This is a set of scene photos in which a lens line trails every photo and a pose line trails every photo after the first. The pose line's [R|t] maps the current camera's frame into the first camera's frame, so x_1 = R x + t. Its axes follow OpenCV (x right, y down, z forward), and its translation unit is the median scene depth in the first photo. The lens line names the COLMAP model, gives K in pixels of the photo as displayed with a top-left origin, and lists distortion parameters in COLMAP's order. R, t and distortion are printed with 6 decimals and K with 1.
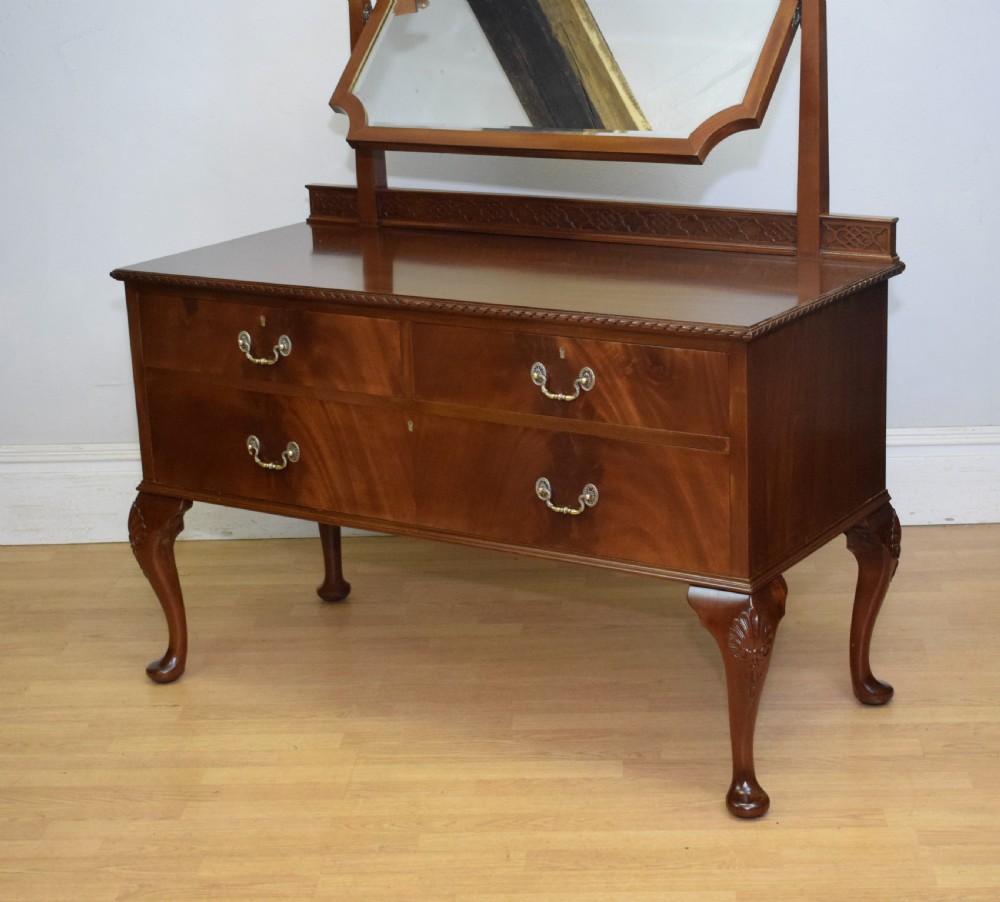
lens RADIAL K [[2034.4, 0, 585.5], [0, 2034.4, 478.2], [0, 0, 1]] dist [-0.043247, 0.018831]
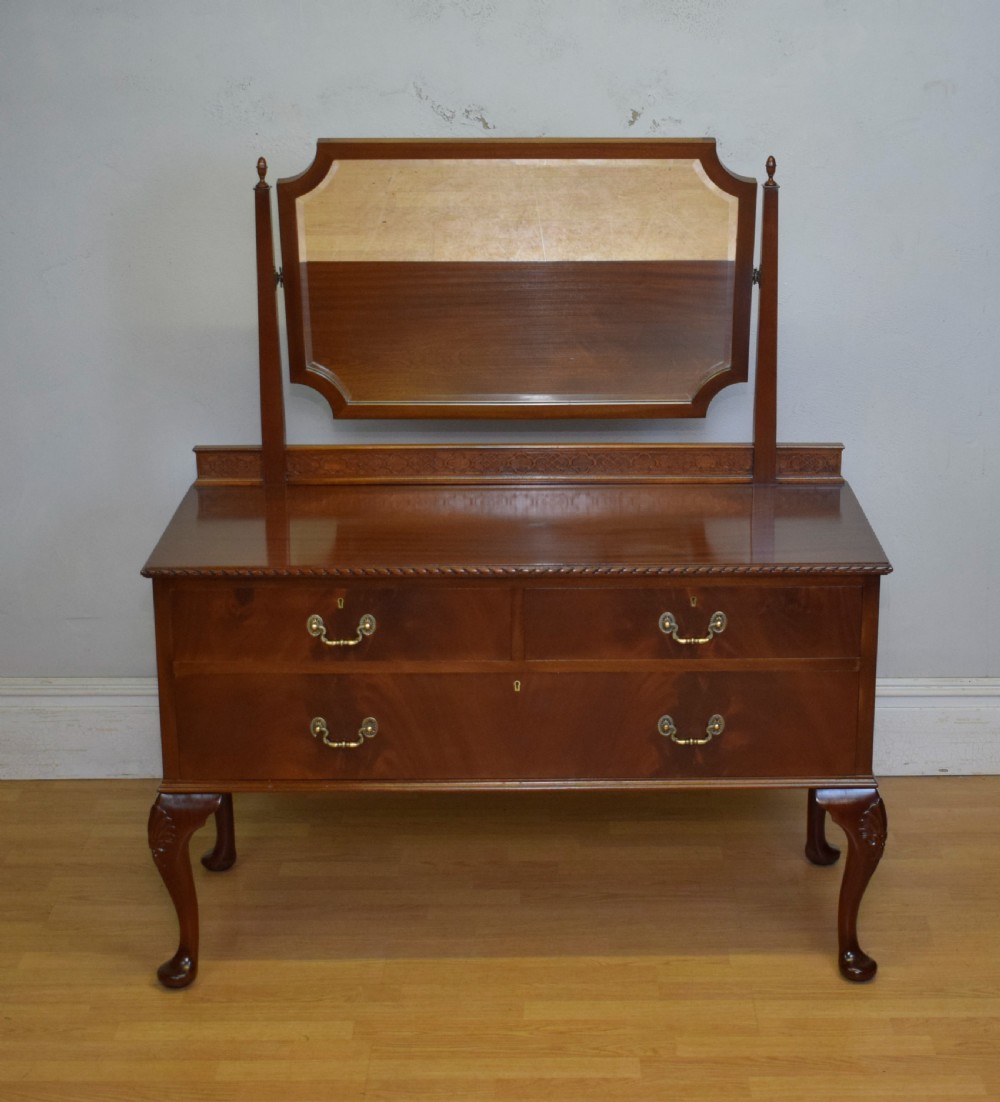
lens RADIAL K [[2241.9, 0, 593.0], [0, 2241.9, 554.3], [0, 0, 1]] dist [-0.043247, 0.018831]
pose [[0.838757, -0.120251, 0.531062, -0.663375], [0.124873, 0.991796, 0.027352, -0.120479], [-0.529994, 0.043374, 0.846891, -0.002669]]
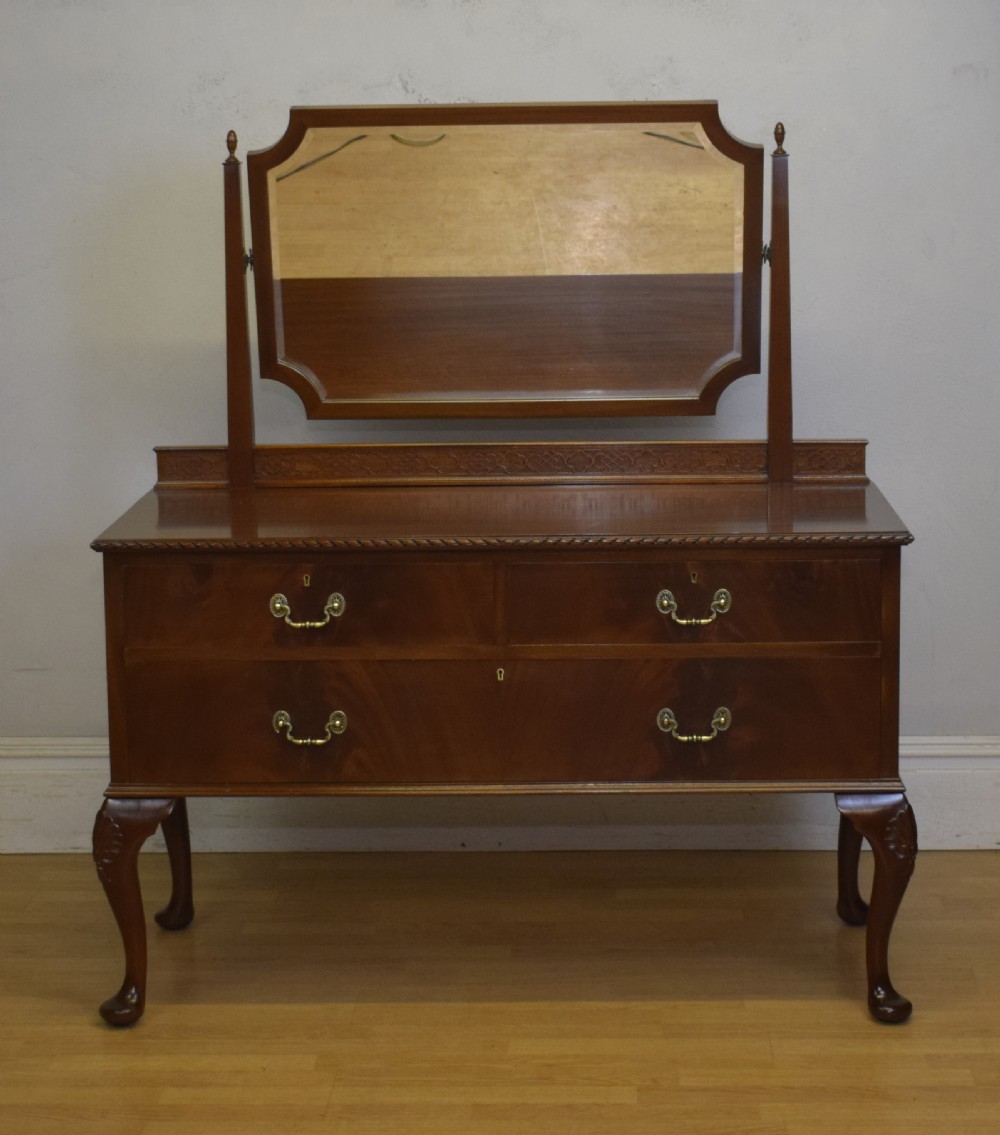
lens RADIAL K [[2660.6, 0, 517.2], [0, 2660.6, 460.8], [0, 0, 1]] dist [-0.070524, 0.265889]
pose [[0.865839, -0.044658, 0.498326, -0.697730], [0.126486, 0.983192, -0.131660, 0.041003], [-0.484071, 0.177028, 0.856934, -0.085050]]
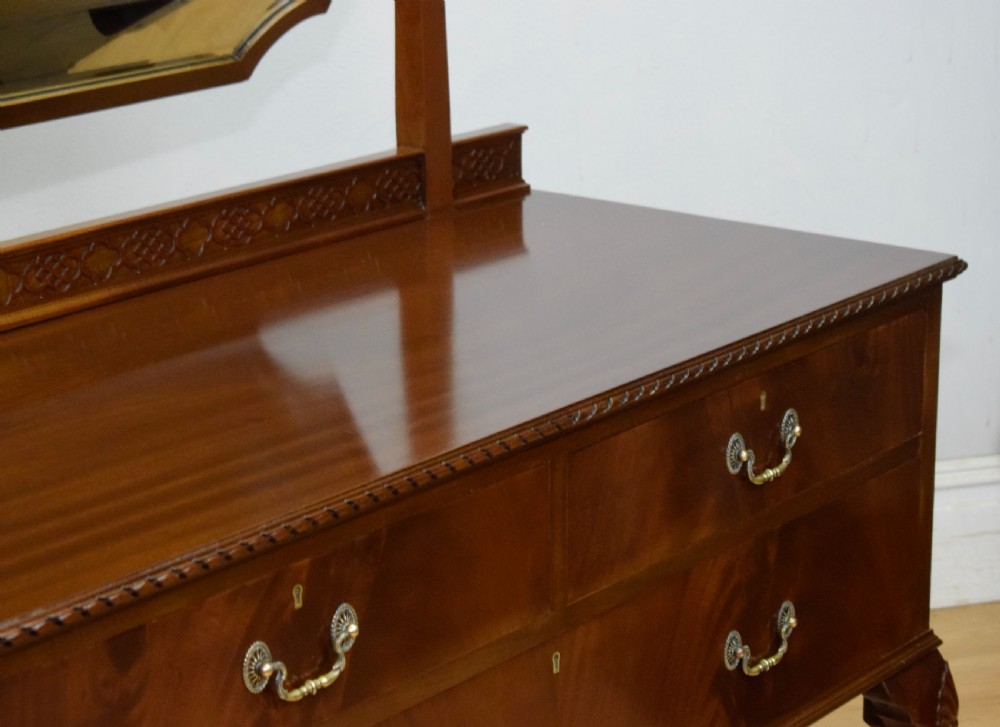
lens RADIAL K [[2520.5, 0, 551.0], [0, 2520.5, 363.2], [0, 0, 1]] dist [-0.044879, 0.318853]
pose [[0.112874, -0.241614, 0.963785, -0.669293], [0.285523, 0.936960, 0.201450, -0.221138], [-0.951702, 0.252444, 0.174745, 0.880620]]
